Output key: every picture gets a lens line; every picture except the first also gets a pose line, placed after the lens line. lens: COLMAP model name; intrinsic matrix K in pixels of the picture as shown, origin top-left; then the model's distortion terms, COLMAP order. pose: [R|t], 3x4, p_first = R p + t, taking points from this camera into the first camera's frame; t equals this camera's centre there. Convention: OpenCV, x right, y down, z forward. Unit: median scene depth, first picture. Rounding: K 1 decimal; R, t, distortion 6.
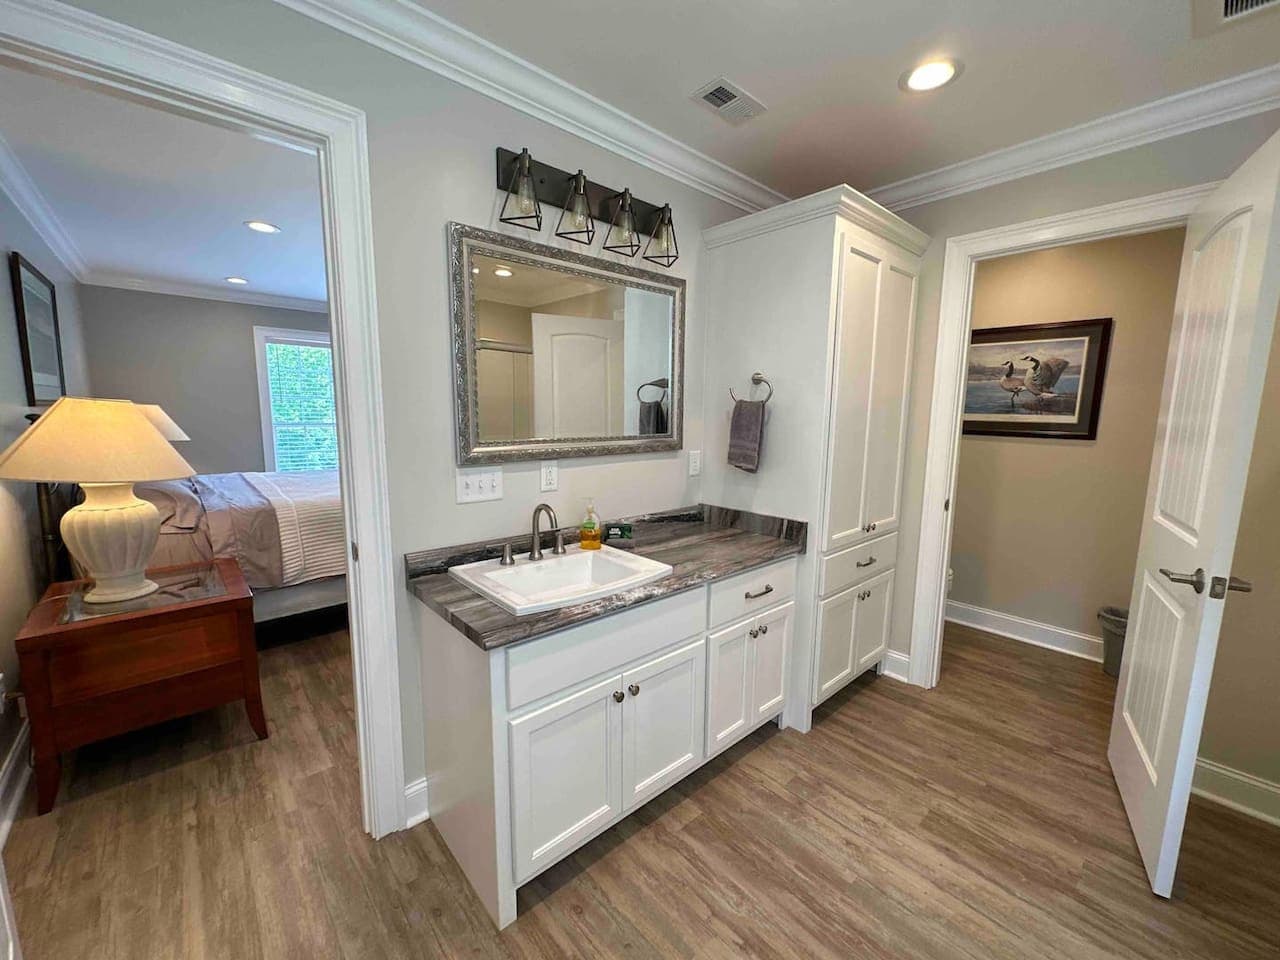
lens RADIAL K [[511.2, 0, 633.0], [0, 511.2, 482.1], [0, 0, 1]] dist [0.000021, 0.000361]
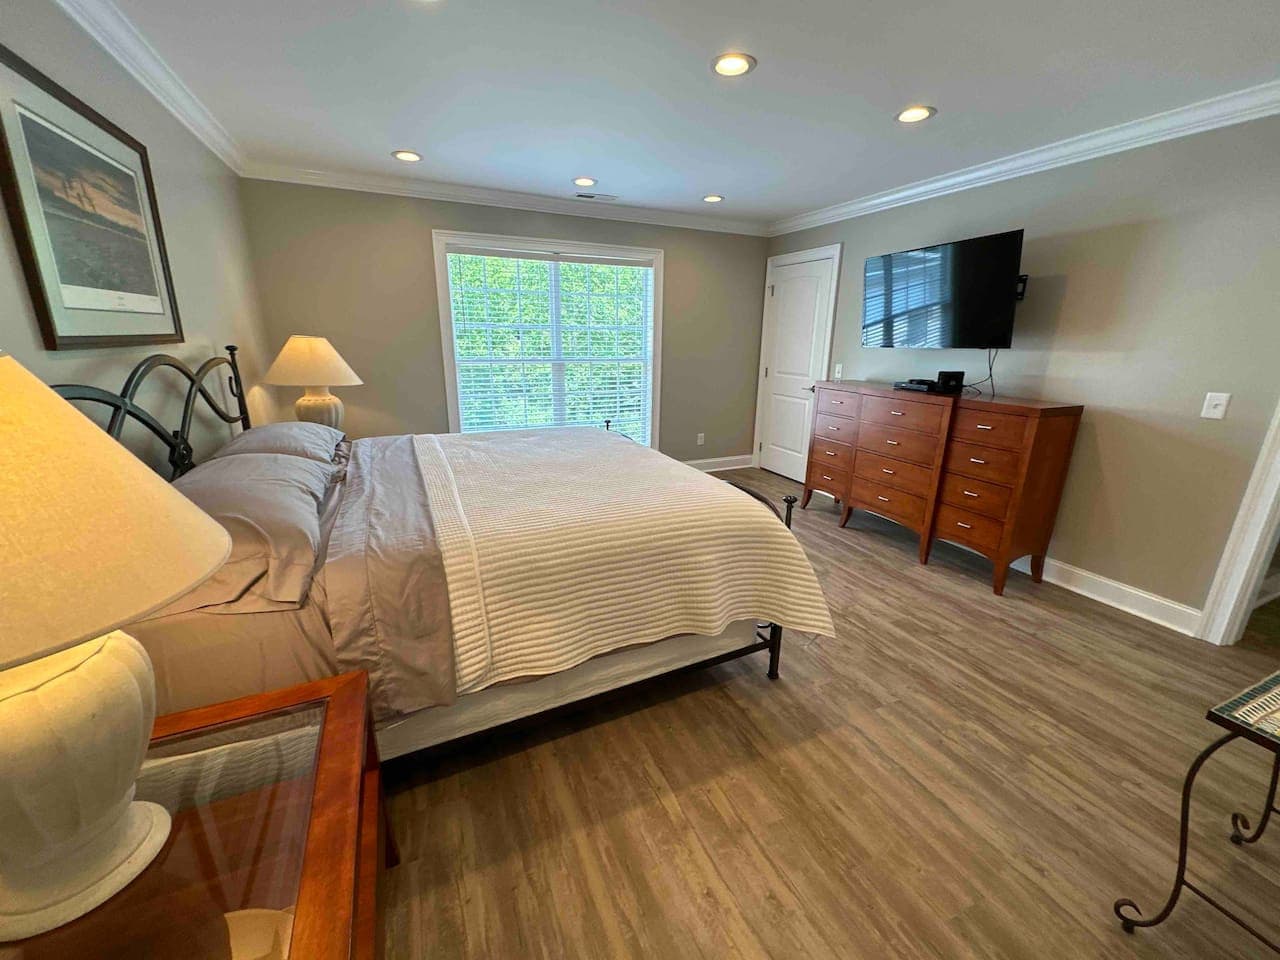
lens RADIAL K [[511.2, 0, 638.4], [0, 511.2, 478.0], [0, 0, 1]] dist [0.000021, 0.000361]
pose [[0.957001, 0.077773, -0.279463, -0.382399], [-0.039575, 0.989386, 0.139818, -0.105838], [0.287371, -0.122746, 0.949922, 0.592326]]
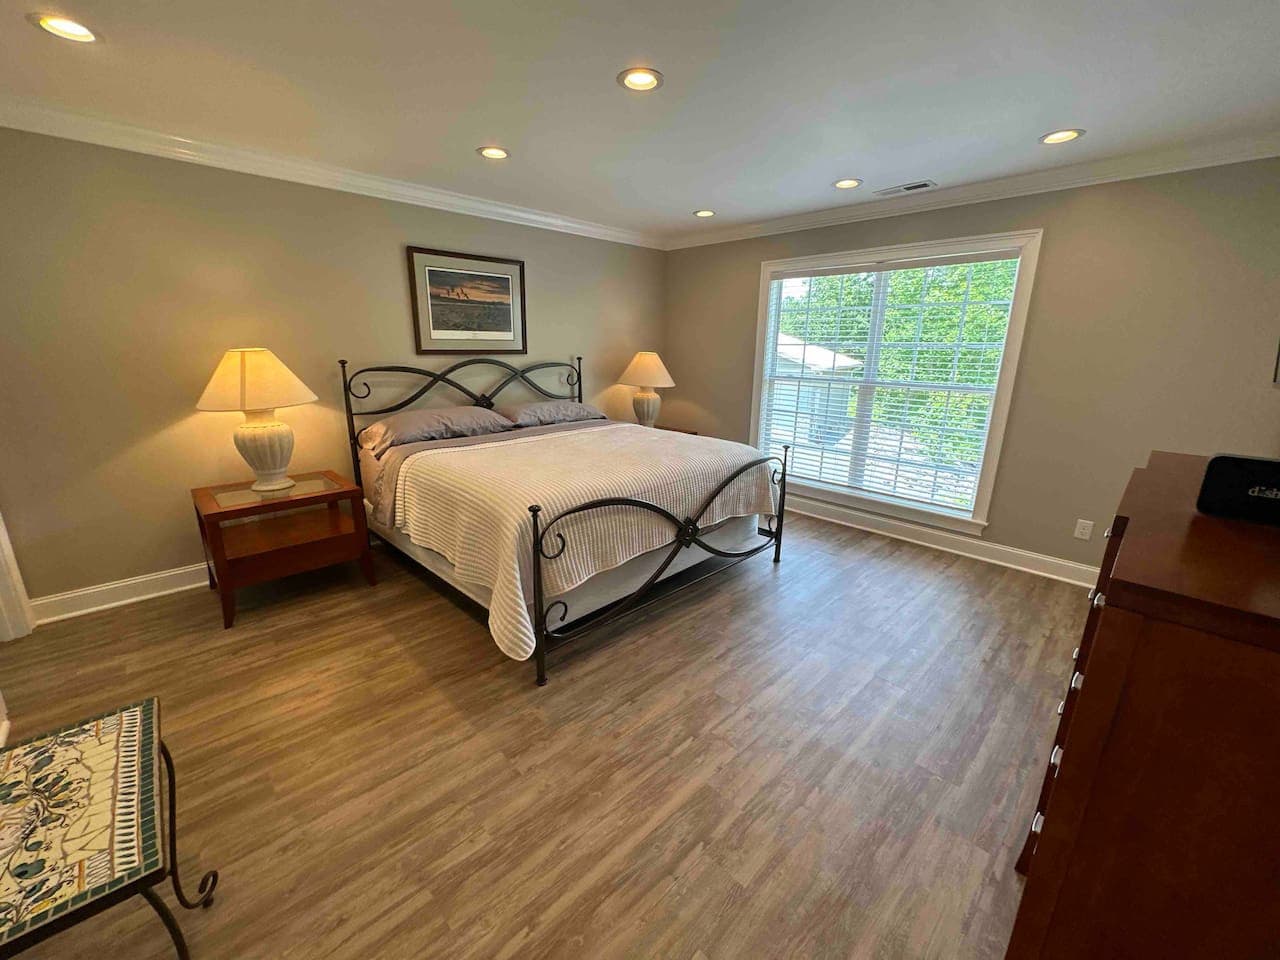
lens RADIAL K [[511.2, 0, 639.5], [0, 511.2, 477.9], [0, 0, 1]] dist [0.000021, 0.000361]
pose [[0.048501, 0.239272, -0.969741, 0.352550], [-0.148515, 0.961818, 0.229889, -0.221638], [0.987720, 0.132871, 0.082184, 1.435961]]
